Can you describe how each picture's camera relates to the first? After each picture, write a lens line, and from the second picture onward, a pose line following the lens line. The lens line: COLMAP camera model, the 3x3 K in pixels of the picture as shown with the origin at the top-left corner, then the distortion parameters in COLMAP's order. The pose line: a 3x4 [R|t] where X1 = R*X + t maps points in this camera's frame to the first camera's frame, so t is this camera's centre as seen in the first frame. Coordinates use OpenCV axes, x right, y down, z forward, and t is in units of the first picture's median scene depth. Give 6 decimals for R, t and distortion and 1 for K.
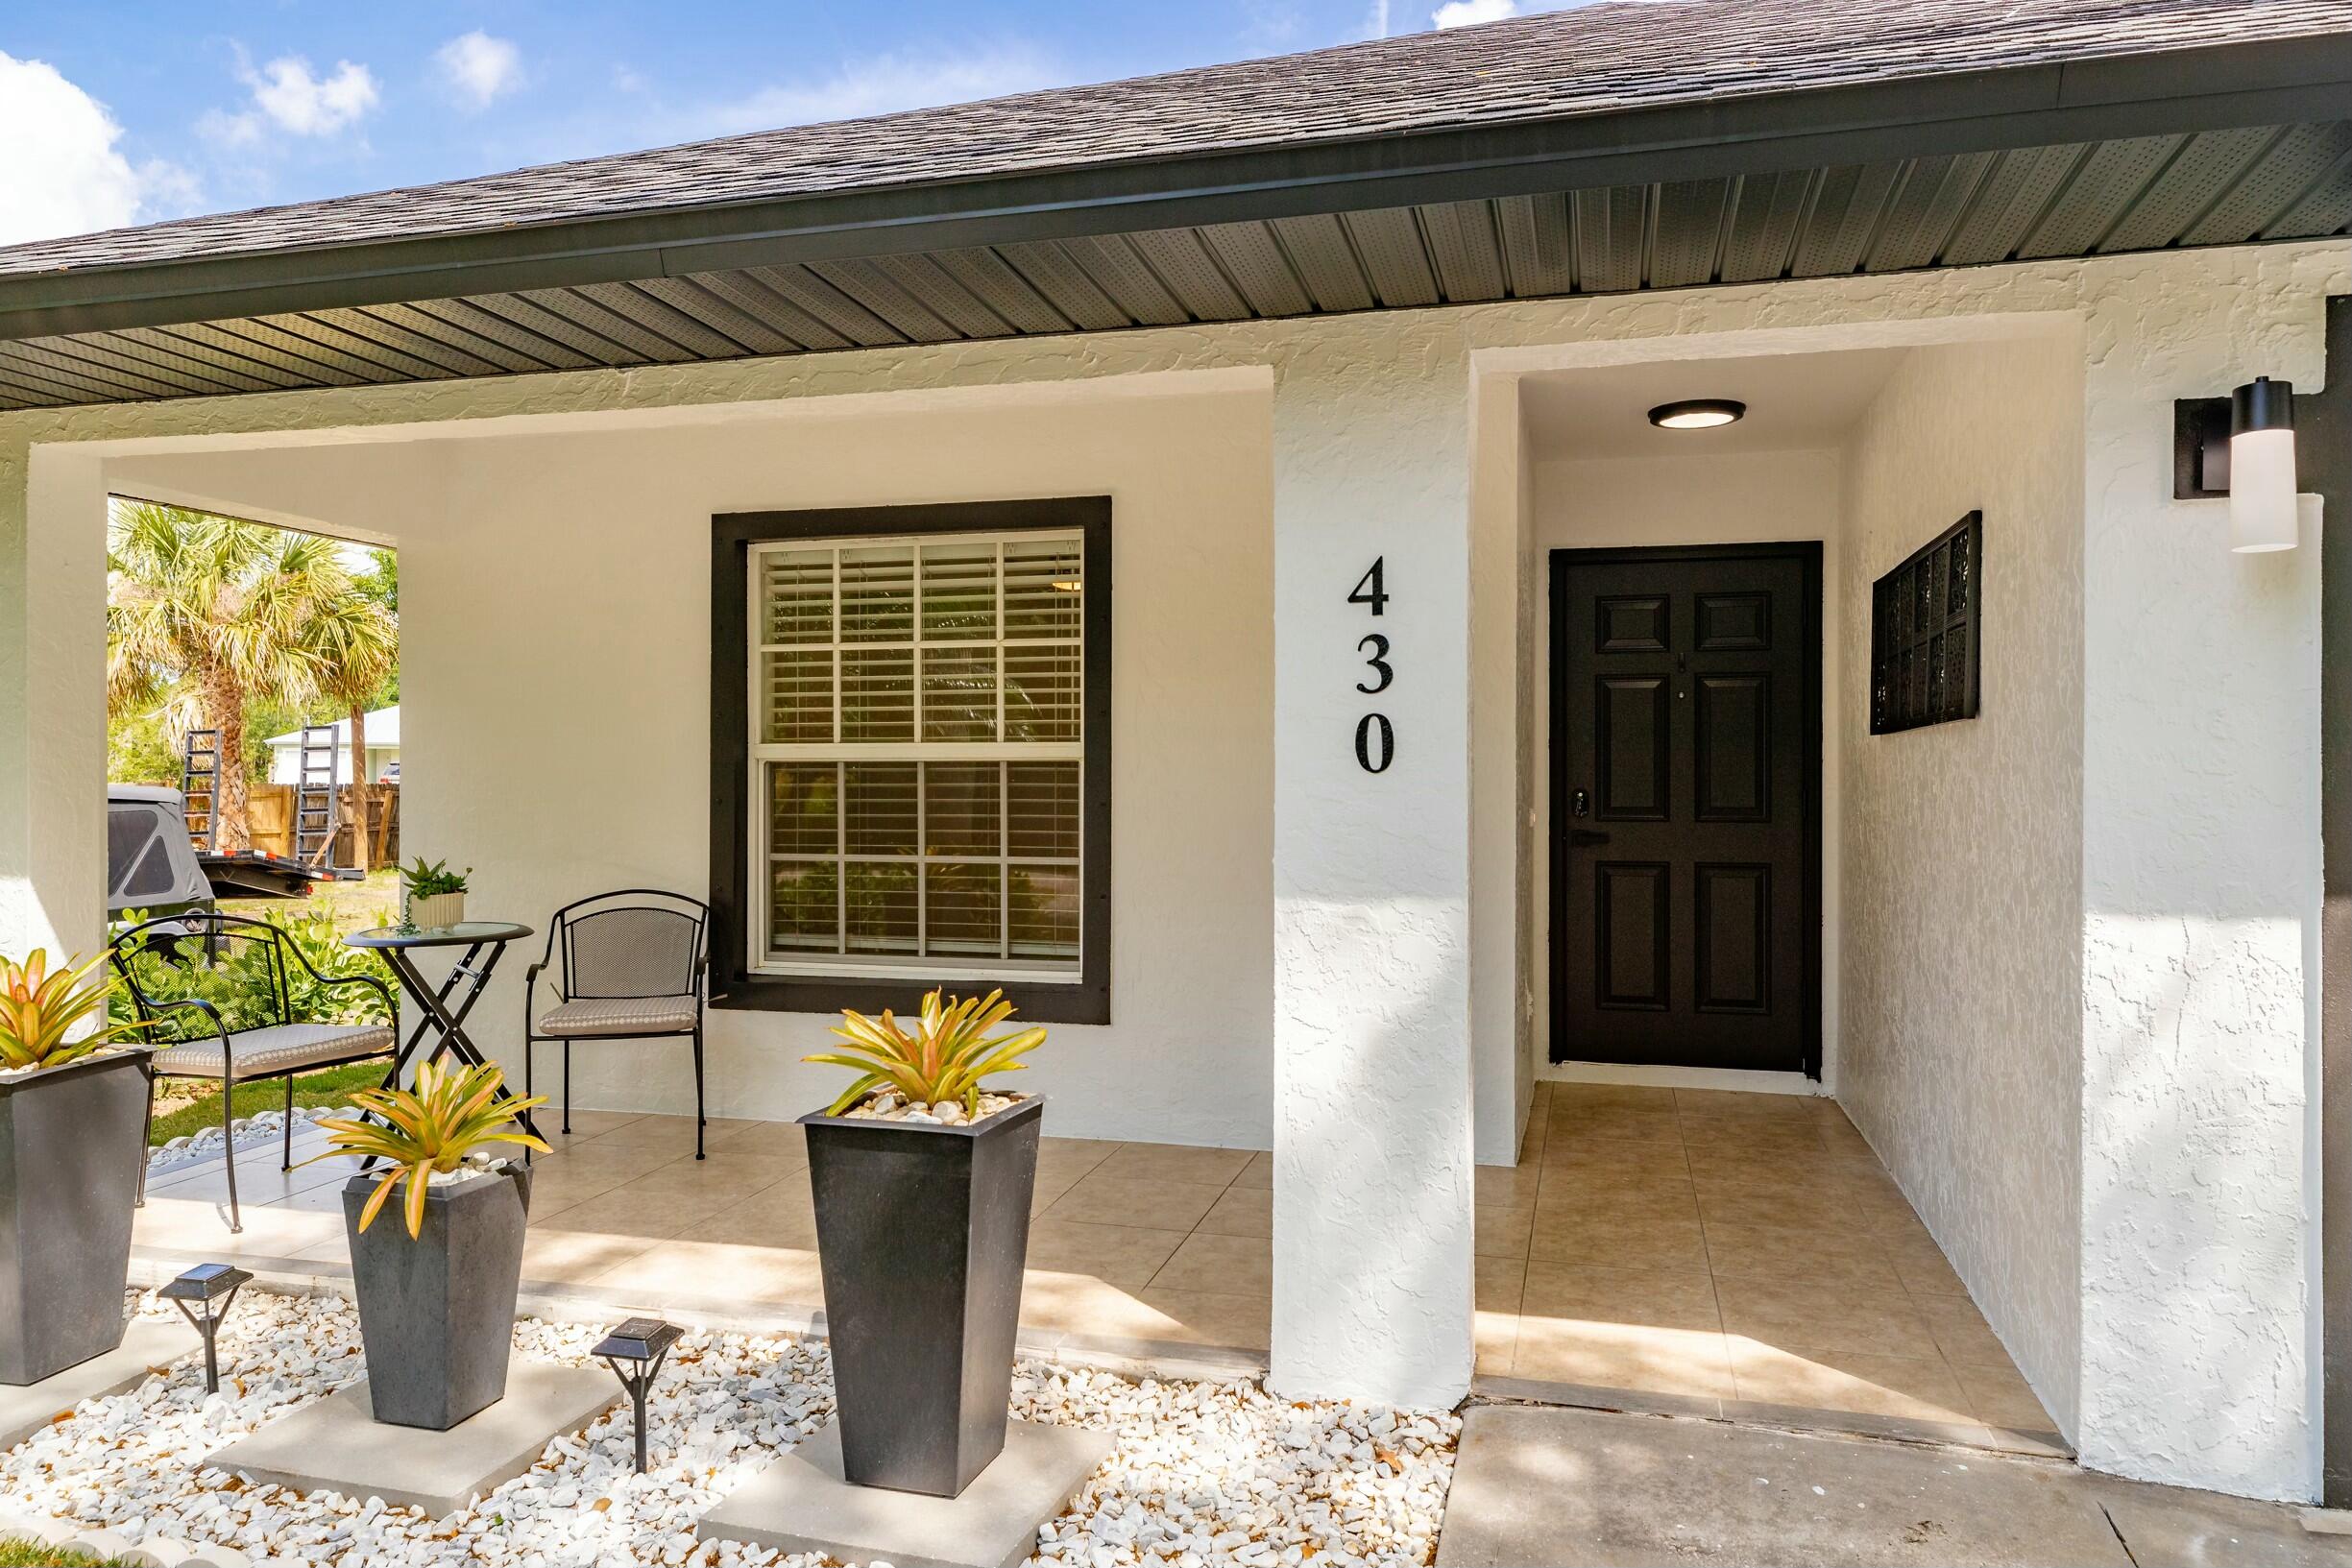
lens RADIAL K [[1575.8, 0, 1182.1], [0, 1575.8, 783.7], [0, 0, 1]] dist [0.027853, 0.002149]
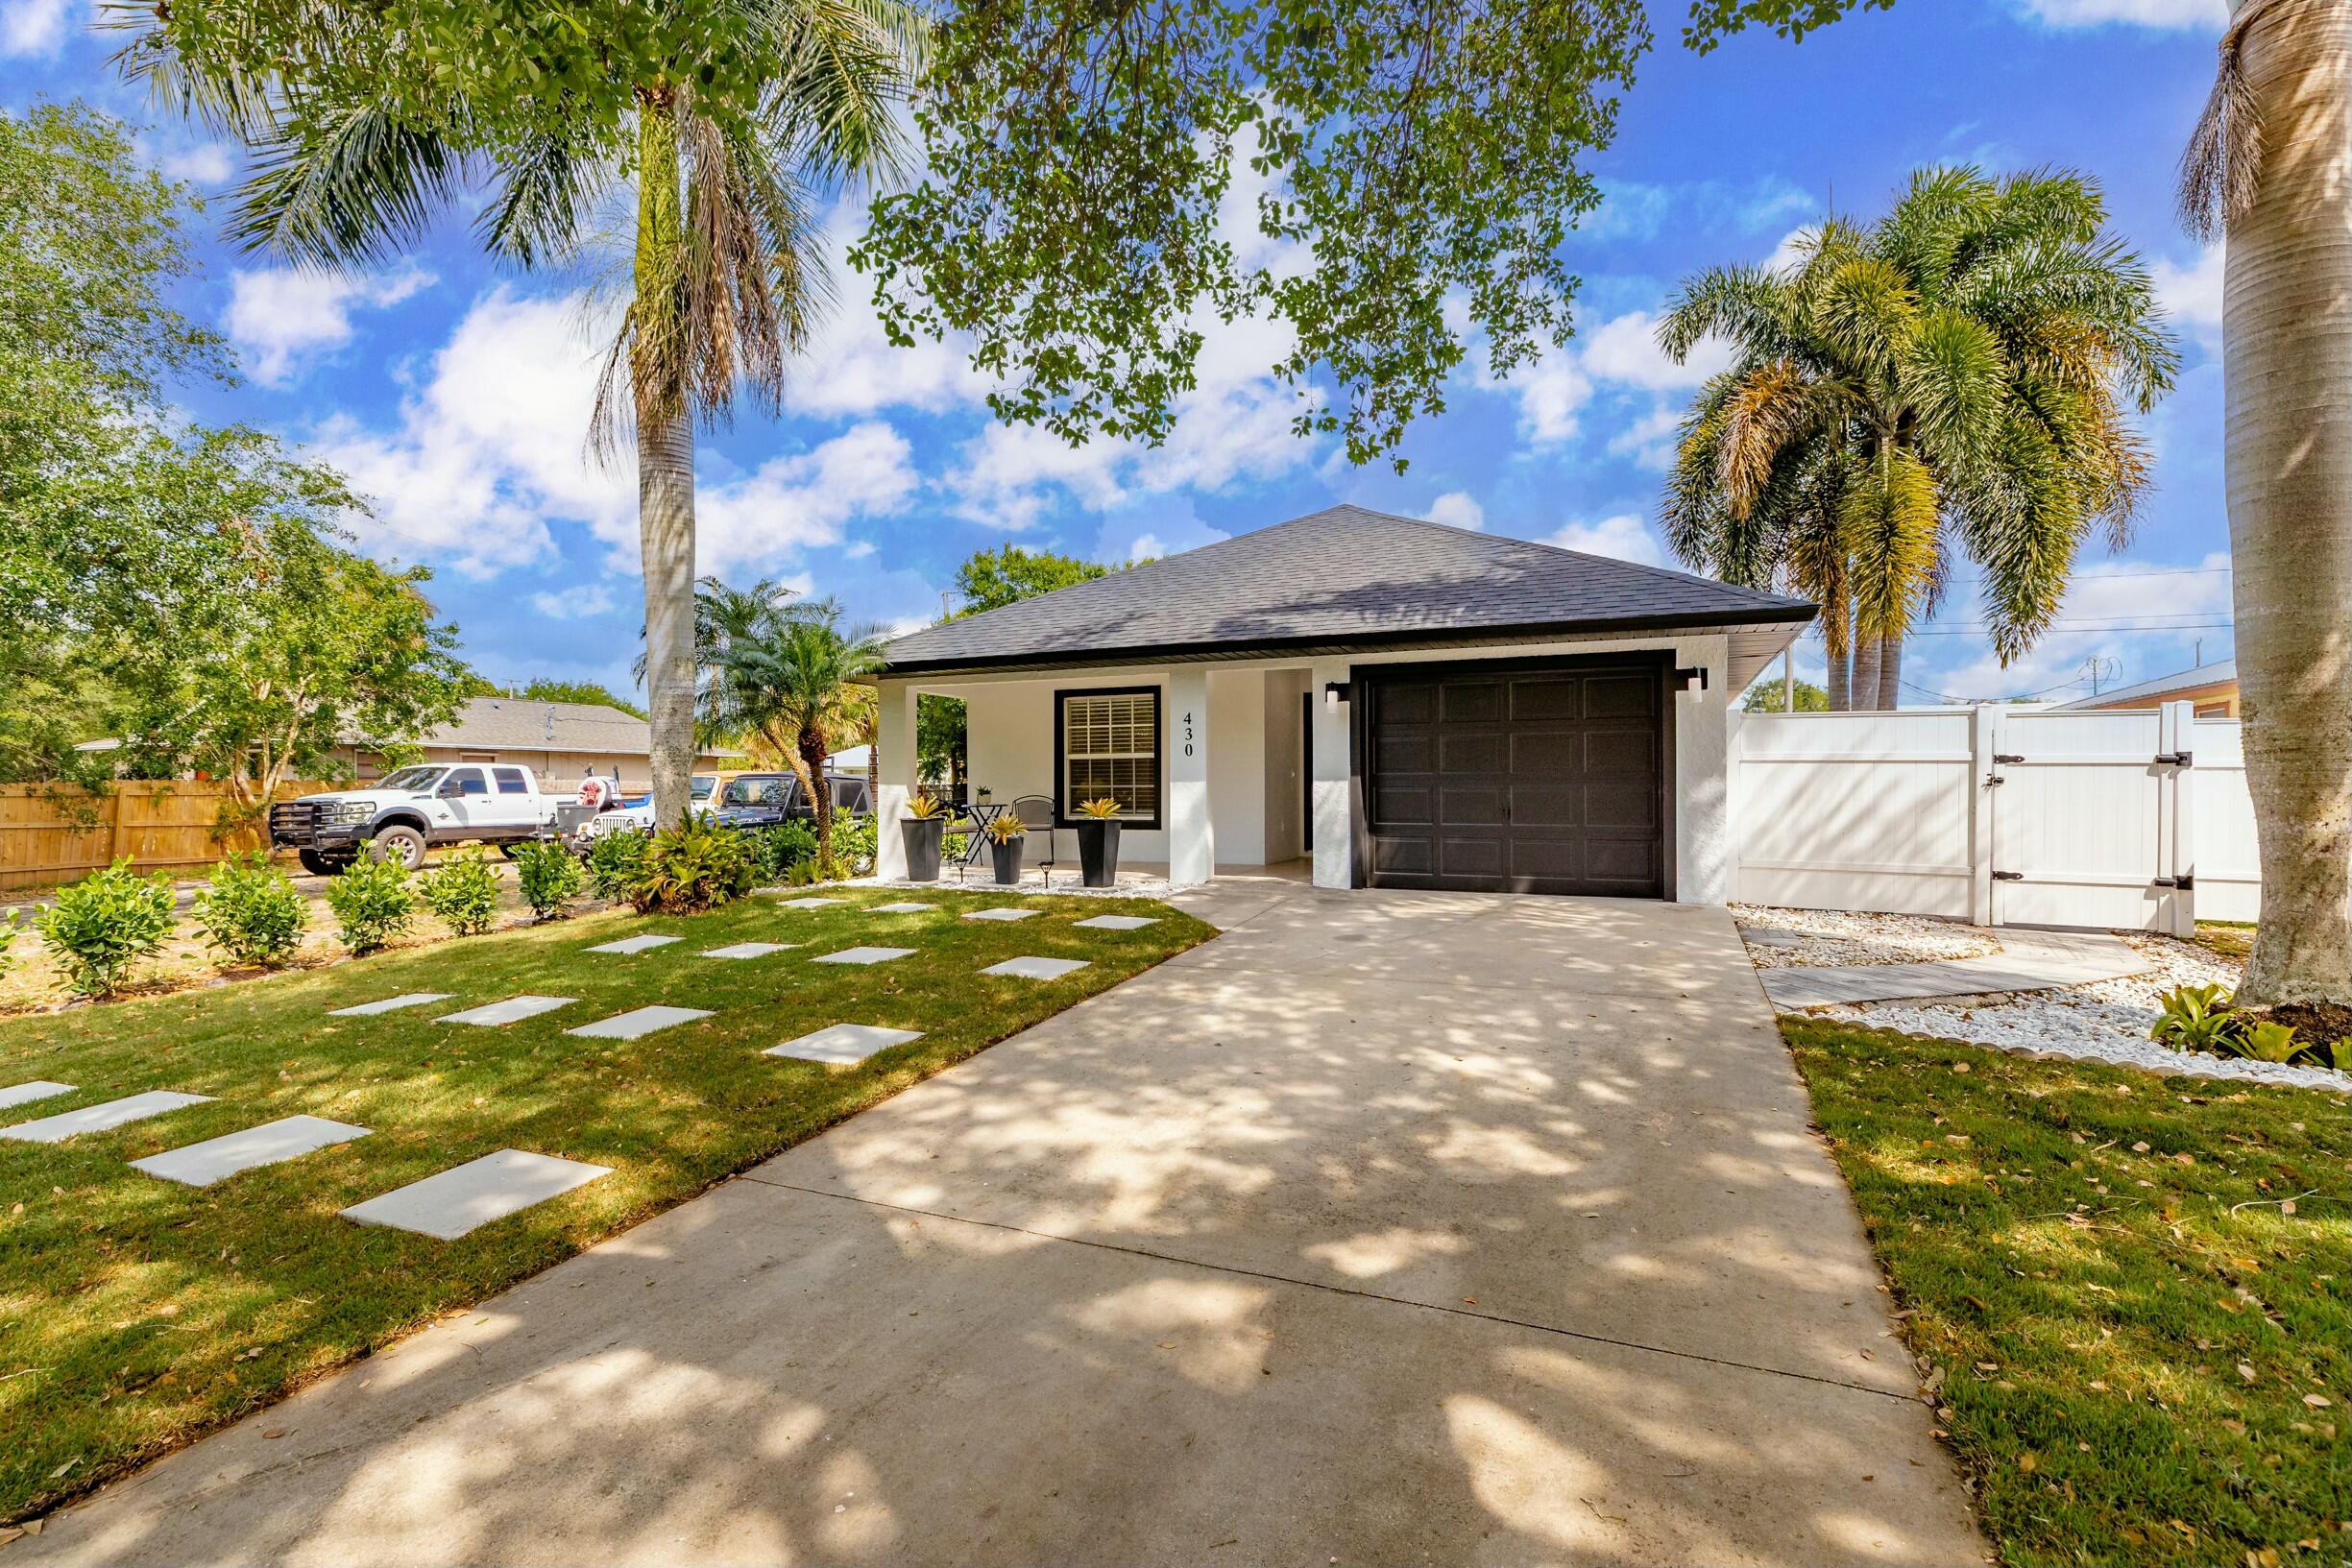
lens RADIAL K [[1067.3, 0, 1192.1], [0, 1067.3, 782.8], [0, 0, 1]] dist [0.066021, 0.001011]
pose [[0.988977, -0.006036, -0.147948, 0.374462], [0.005053, 0.999963, -0.007019, 0.058841], [0.147985, 0.006194, 0.988970, -1.370103]]
